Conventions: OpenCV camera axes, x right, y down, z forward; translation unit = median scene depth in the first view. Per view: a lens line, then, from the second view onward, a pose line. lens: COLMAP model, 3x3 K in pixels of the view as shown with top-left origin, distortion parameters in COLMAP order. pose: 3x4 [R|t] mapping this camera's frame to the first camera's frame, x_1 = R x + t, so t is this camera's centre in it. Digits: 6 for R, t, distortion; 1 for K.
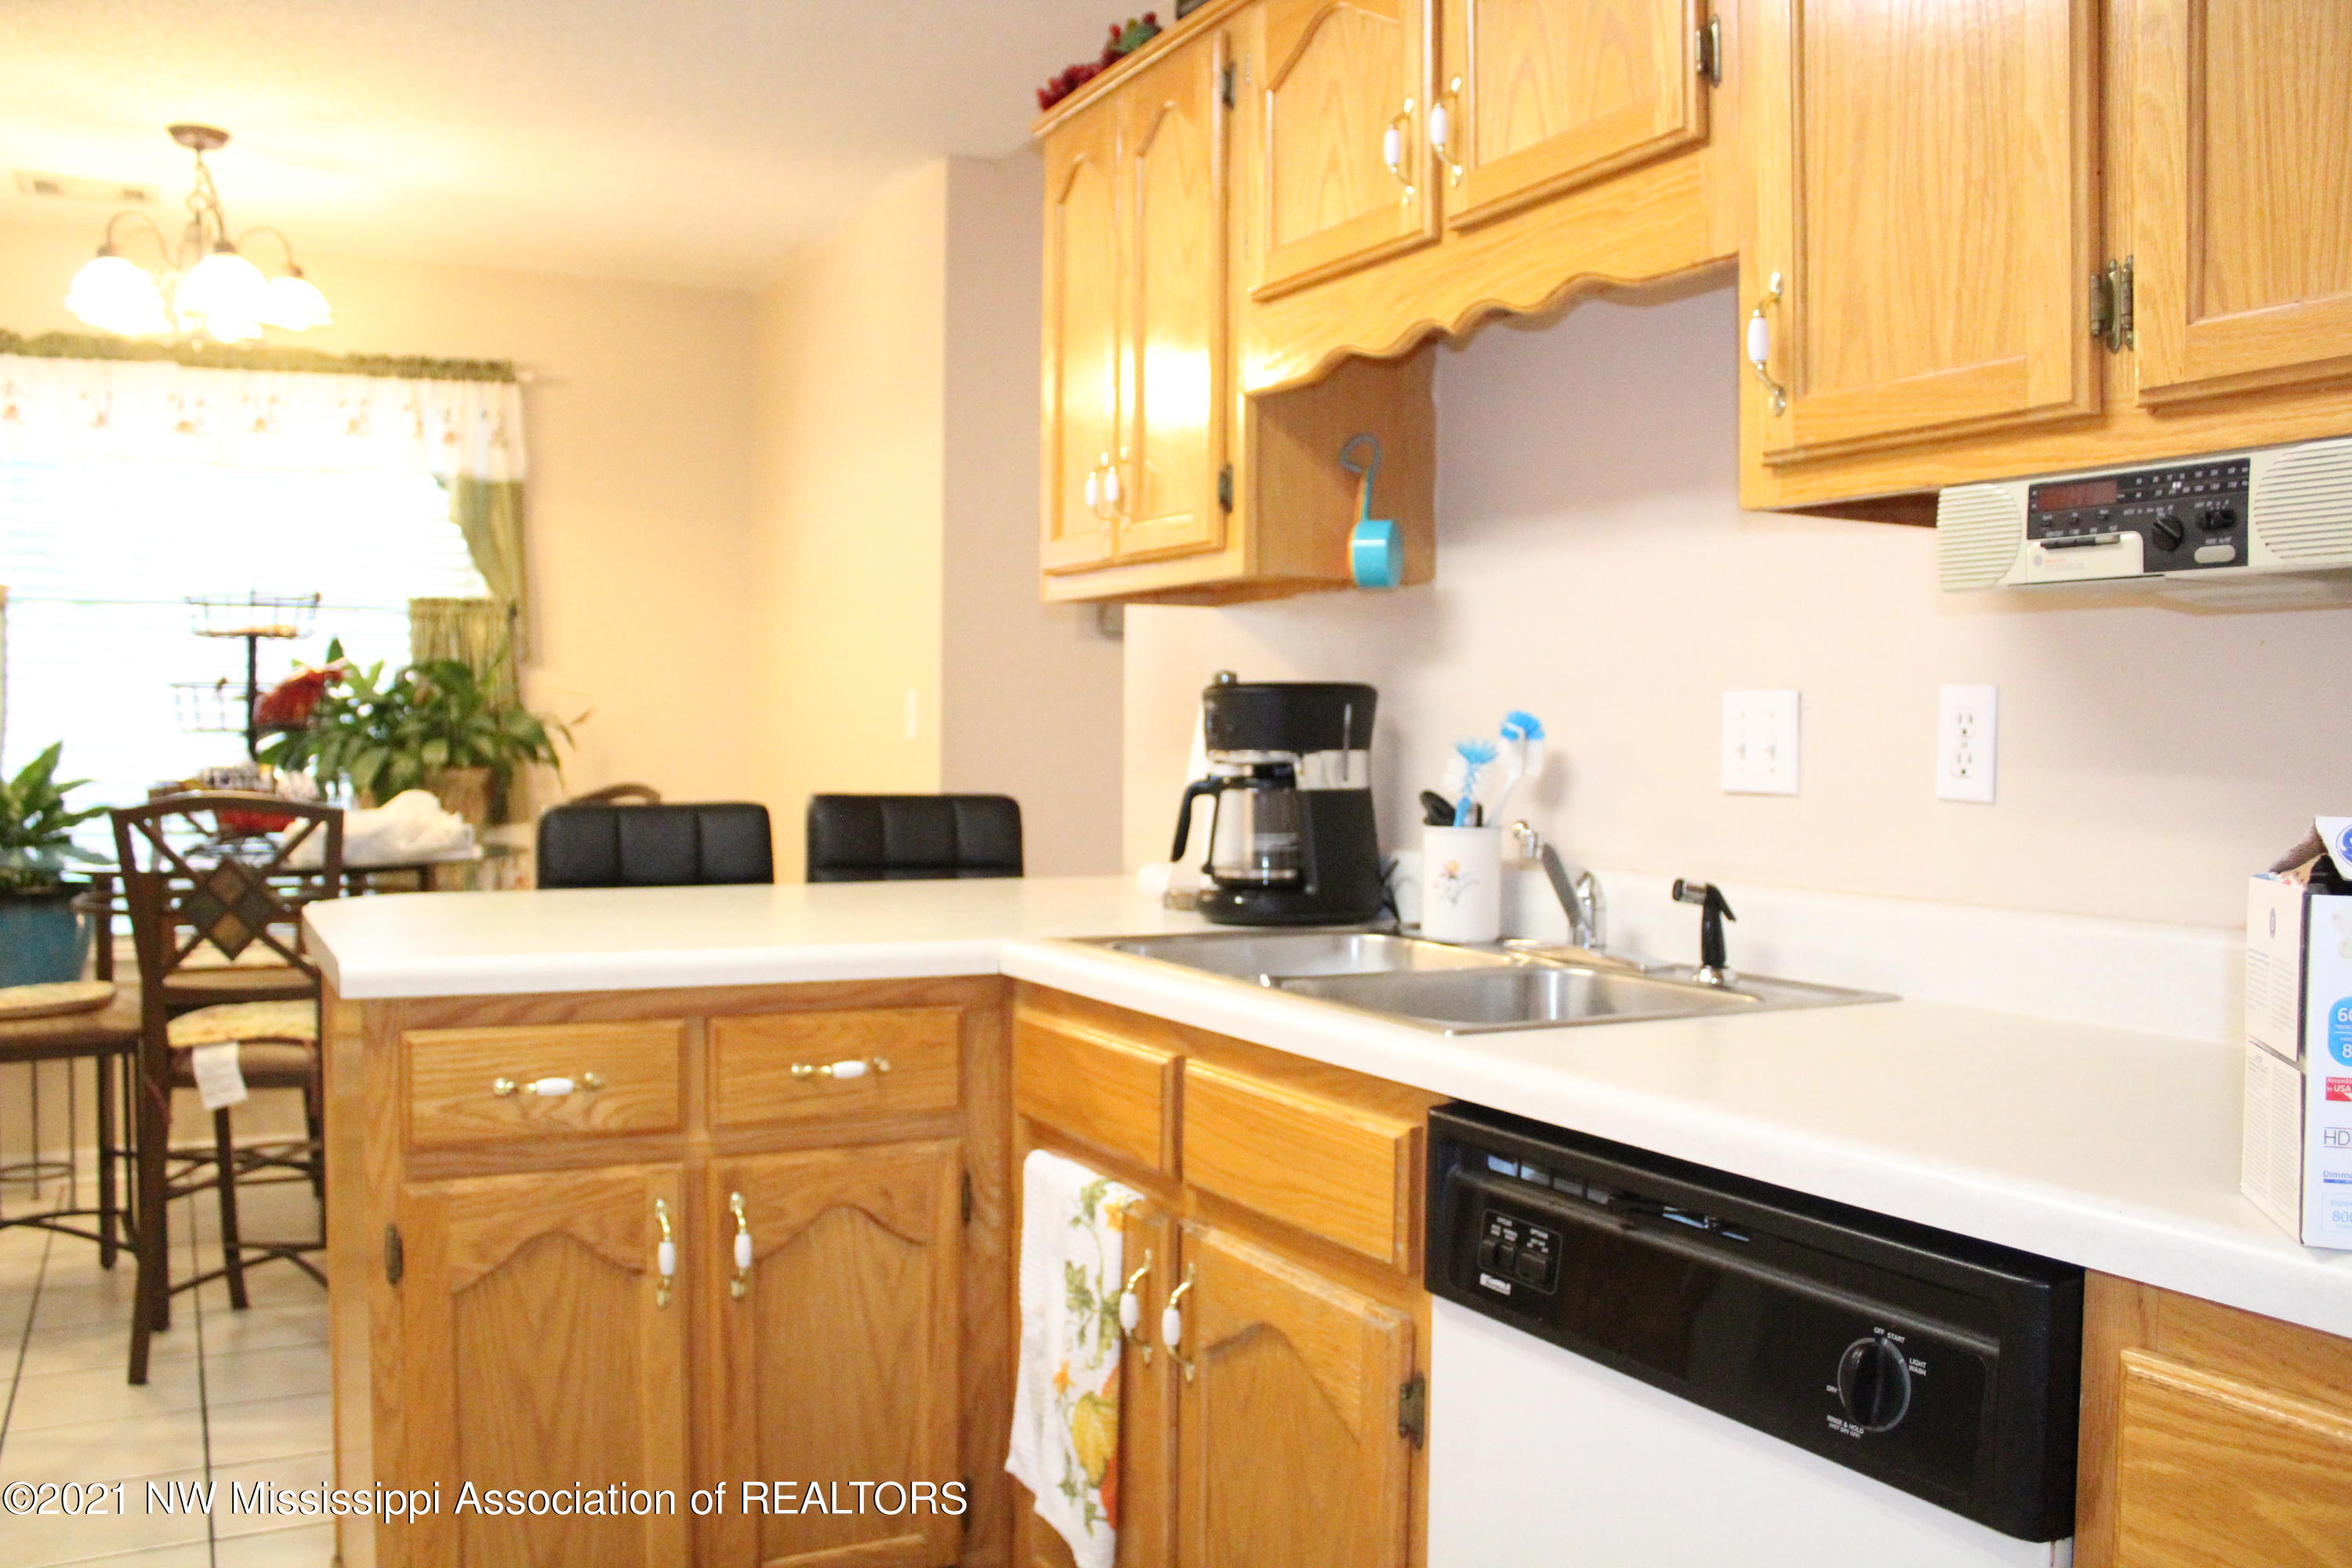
lens RADIAL K [[1986.2, 0, 1190.8], [0, 1986.2, 775.5], [0, 0, 1]] dist [-0.163906, 0.143215]
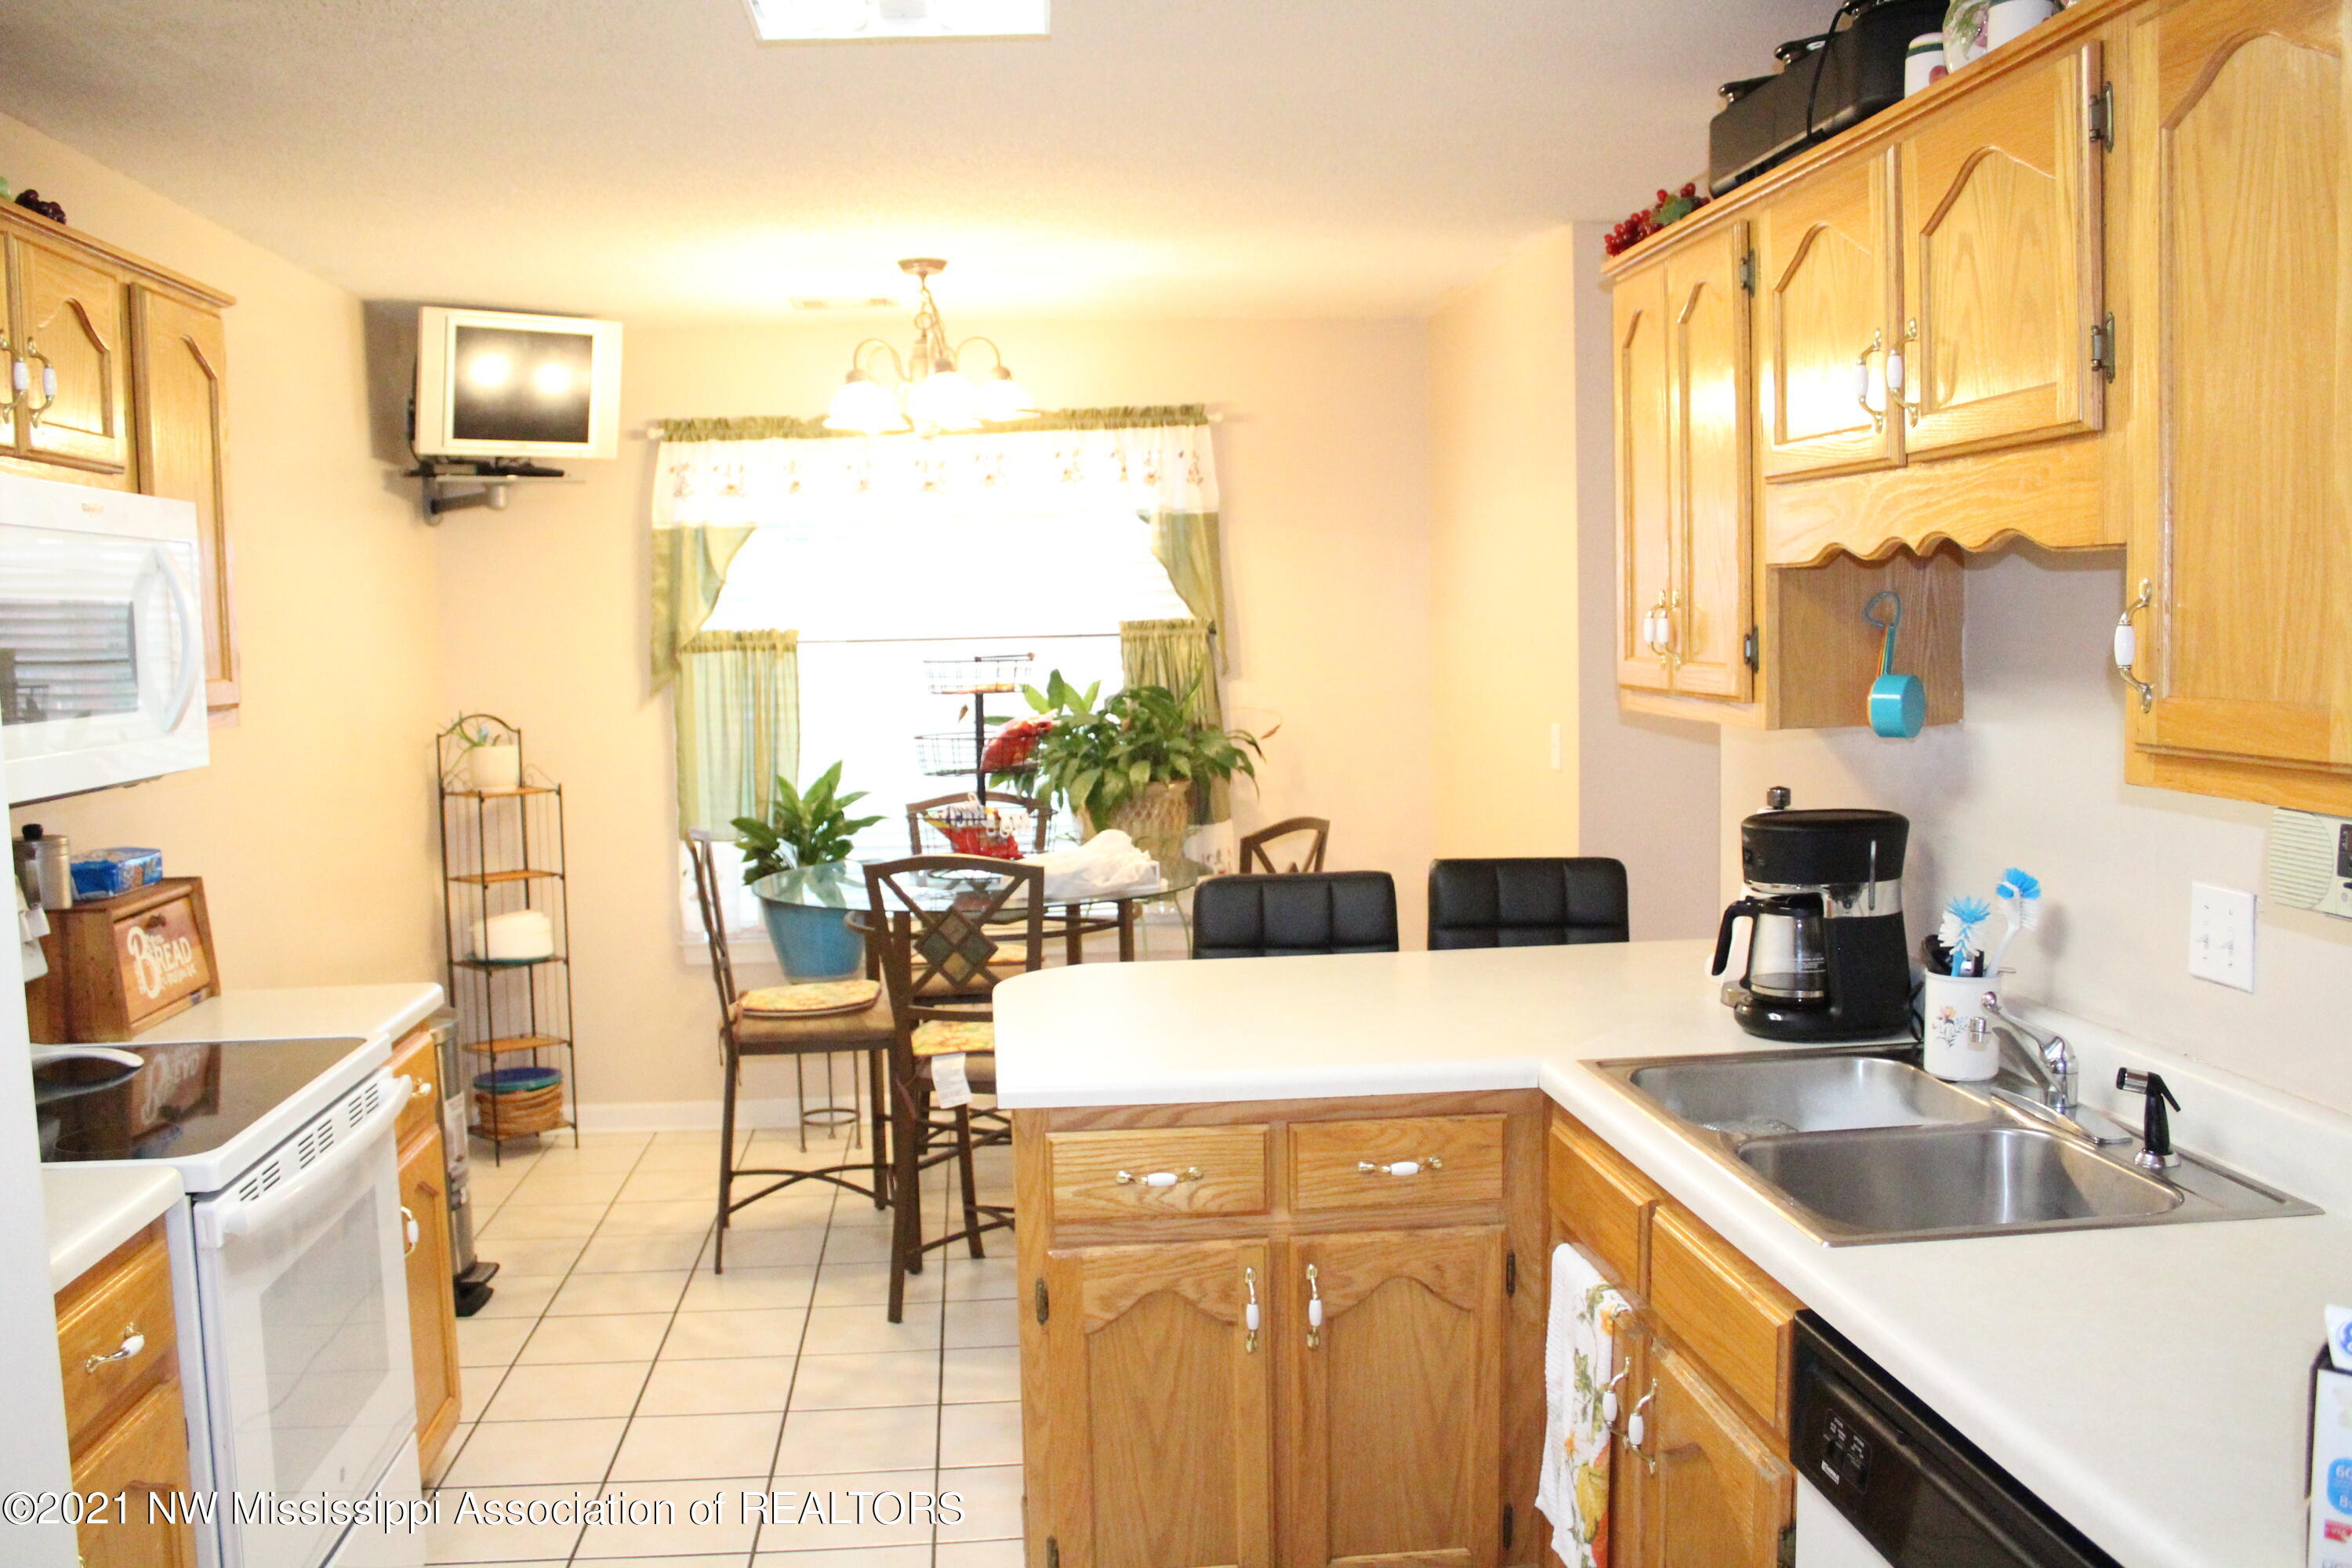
lens RADIAL K [[1986.2, 0, 1158.6], [0, 1986.2, 801.3], [0, 0, 1]] dist [-0.163906, 0.143215]
pose [[0.923539, 0.007331, -0.383435, 0.128839], [0.018752, 0.997758, 0.064243, -0.135478], [0.383047, -0.066521, 0.921331, -0.127705]]
